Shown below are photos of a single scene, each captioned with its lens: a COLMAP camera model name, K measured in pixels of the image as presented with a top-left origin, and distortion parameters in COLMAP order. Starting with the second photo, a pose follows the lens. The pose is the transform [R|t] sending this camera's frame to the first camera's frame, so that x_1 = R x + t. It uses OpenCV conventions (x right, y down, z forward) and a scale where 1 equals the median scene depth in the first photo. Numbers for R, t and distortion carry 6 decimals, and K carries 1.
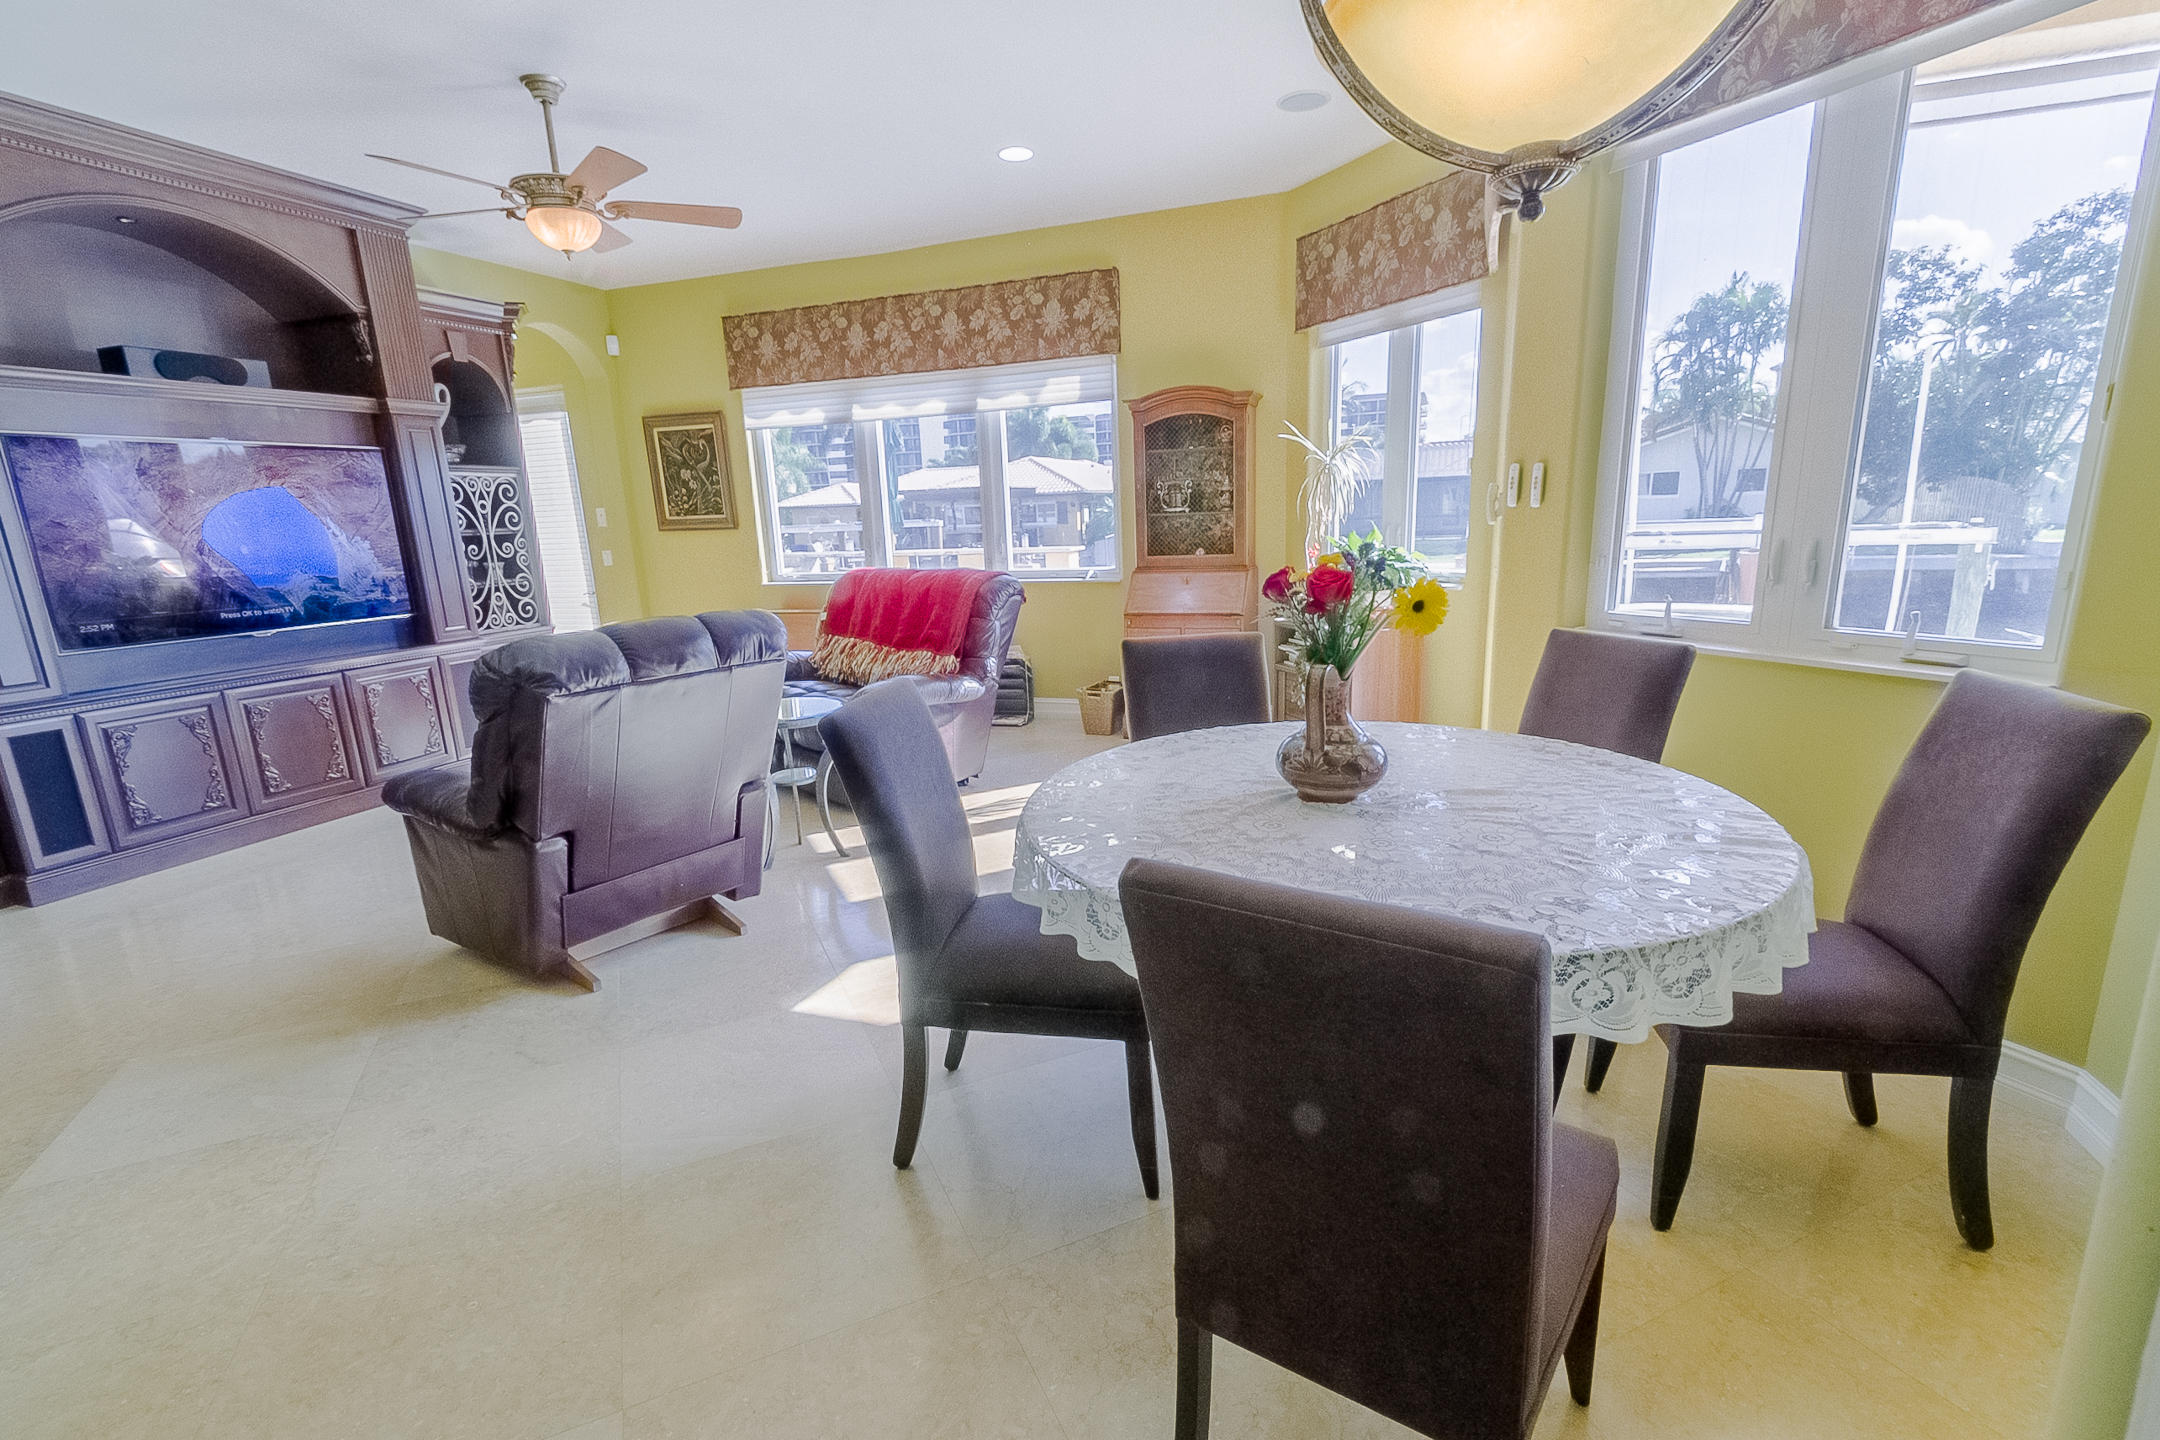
lens RADIAL K [[981.6, 0, 1083.8], [0, 981.6, 741.2], [0, 0, 1]] dist [0.004670, -0.001650]
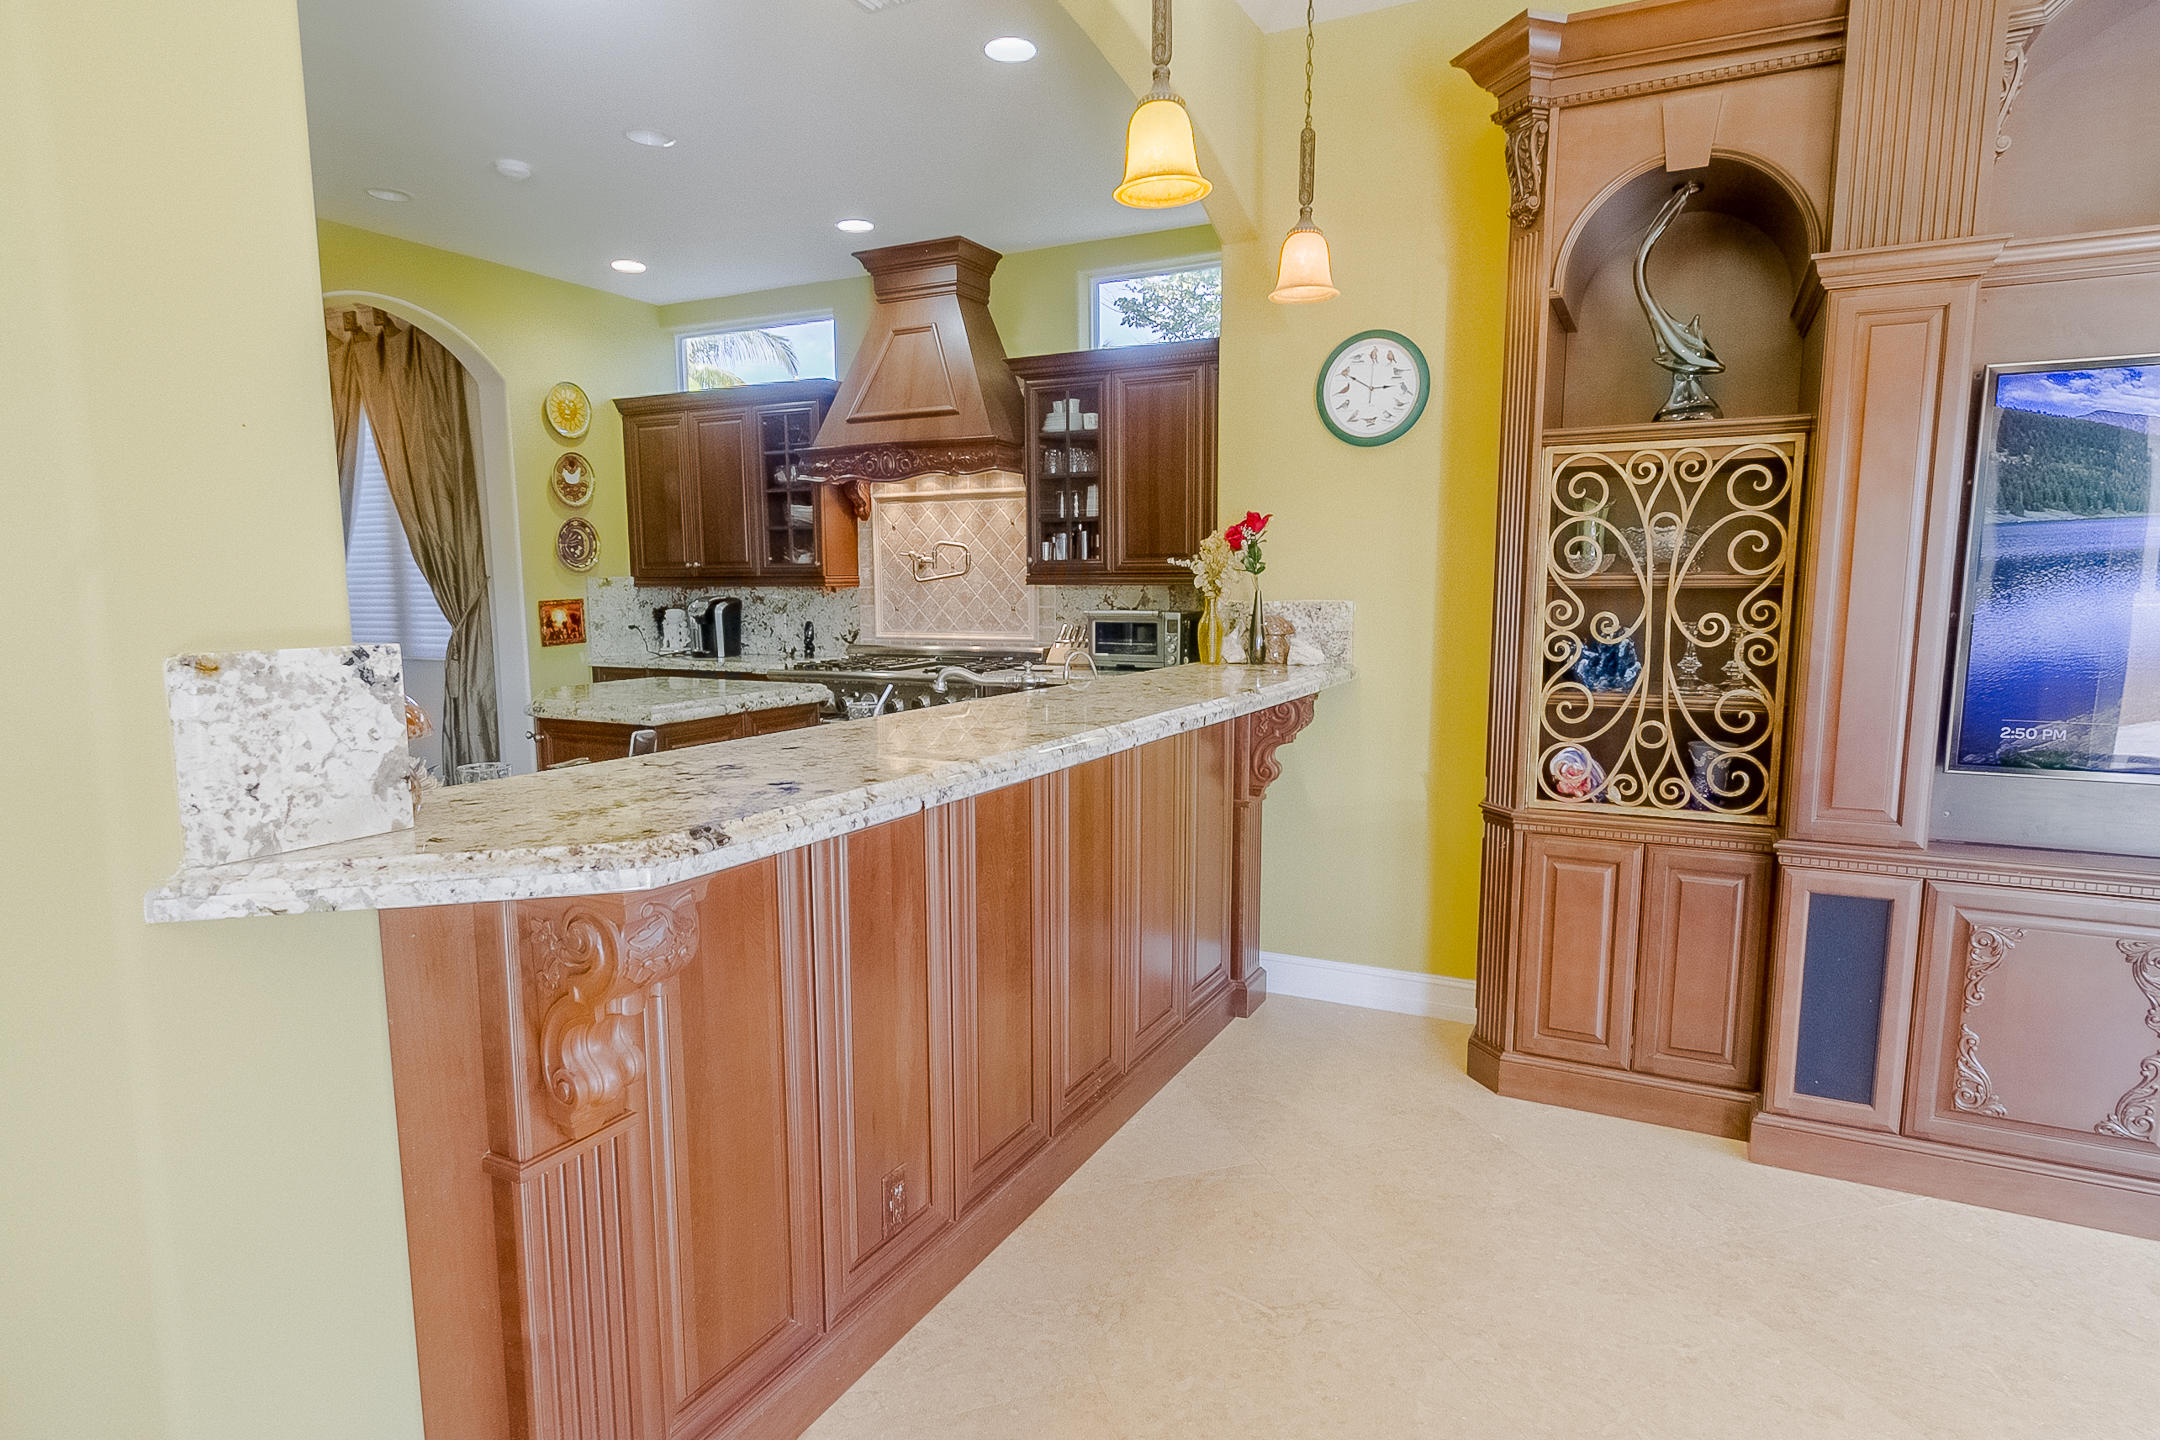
lens RADIAL K [[1179.2, 0, 1079.6], [0, 1179.2, 748.2], [0, 0, 1]] dist [0.001244, 0.000849]
pose [[-0.128419, 0.175631, -0.976044, -0.264493], [-0.220557, 0.954487, 0.200771, -0.096994], [0.966883, 0.241056, -0.083837, 0.454262]]
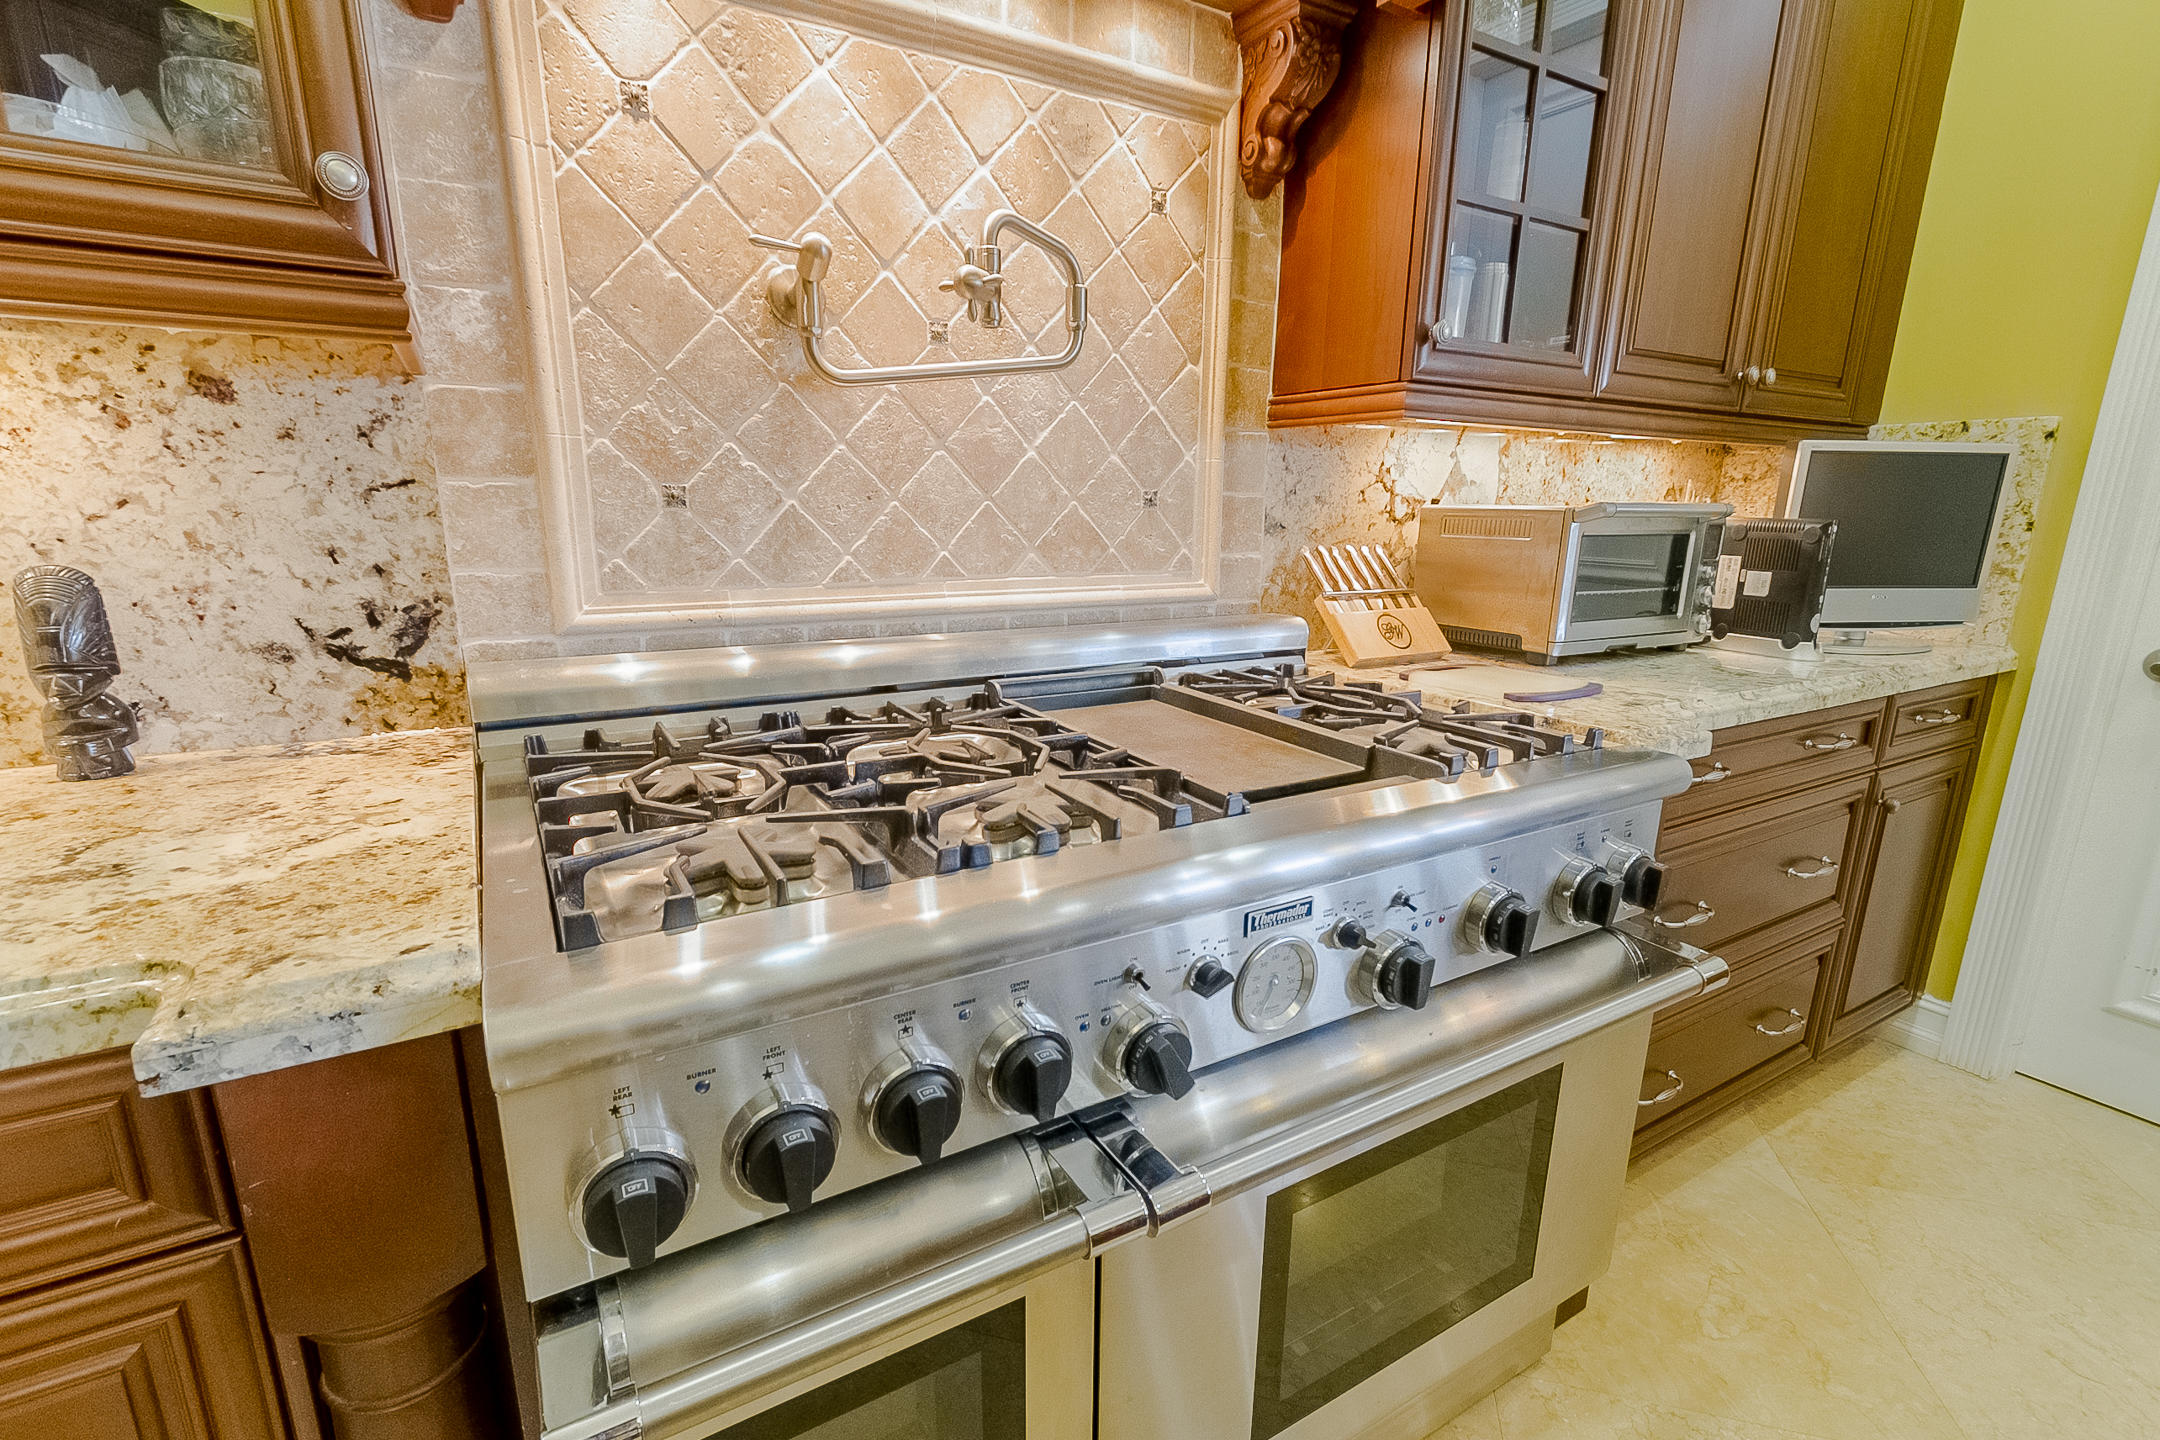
lens RADIAL K [[981.6, 0, 1088.7], [0, 981.6, 740.4], [0, 0, 1]] dist [0.004670, -0.001650]
pose [[0.769277, 0.202057, -0.606124, -1.282566], [-0.189177, 0.978171, 0.085983, 0.079789], [0.610266, 0.048520, 0.790709, -0.013921]]
